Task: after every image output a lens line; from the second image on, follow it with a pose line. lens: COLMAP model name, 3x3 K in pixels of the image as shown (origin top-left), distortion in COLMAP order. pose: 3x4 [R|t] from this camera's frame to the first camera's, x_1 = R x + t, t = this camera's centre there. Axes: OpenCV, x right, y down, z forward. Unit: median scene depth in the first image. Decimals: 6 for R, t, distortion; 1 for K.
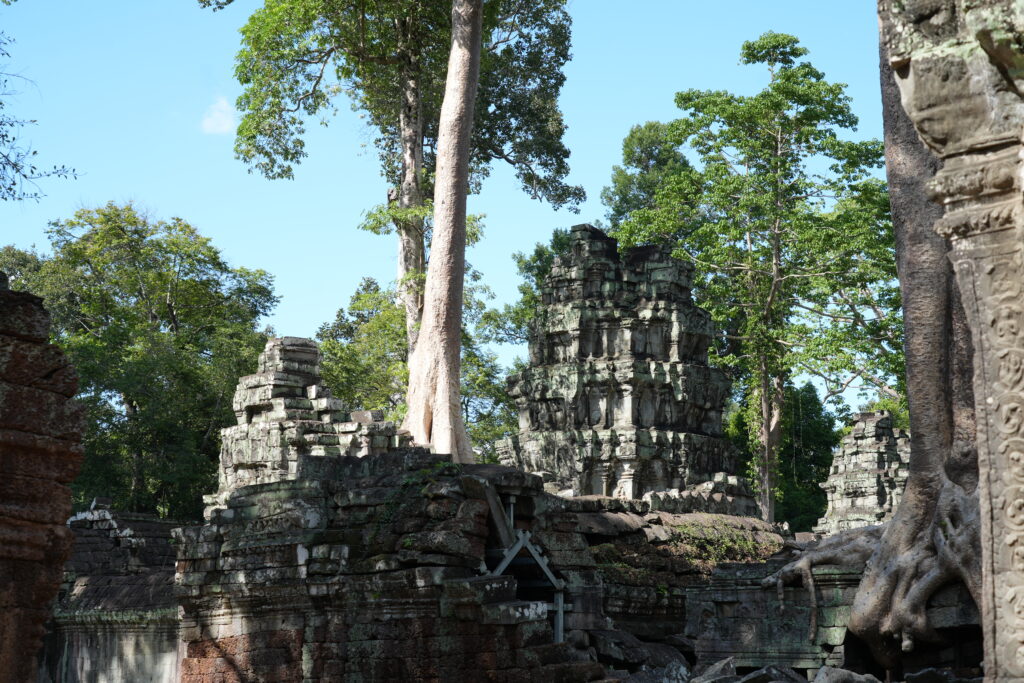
lens RADIAL K [[1766.4, 0, 512.0], [0, 1766.4, 341.5], [0, 0, 1]] dist [0.002288, -0.063820]
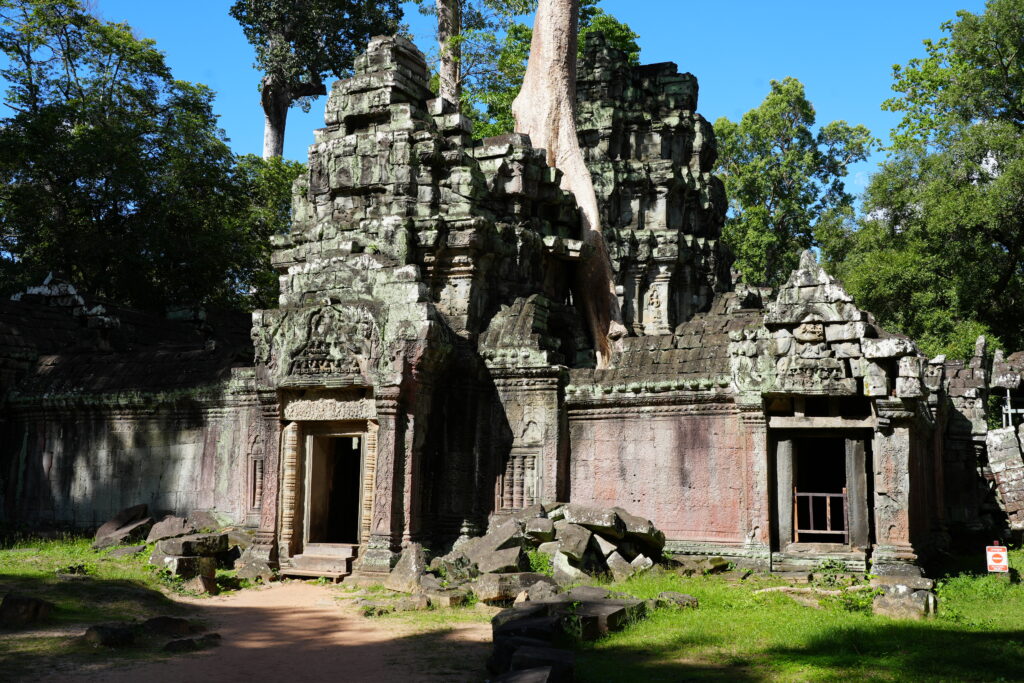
lens RADIAL K [[1050.1, 0, 512.0], [0, 1050.1, 341.5], [0, 0, 1]] dist [0.036322, 0.006626]
pose [[0.956628, 0.052026, 0.286630, -0.177535], [-0.063273, 0.997542, 0.030113, 0.098313], [-0.284359, -0.046943, 0.957568, 0.468924]]
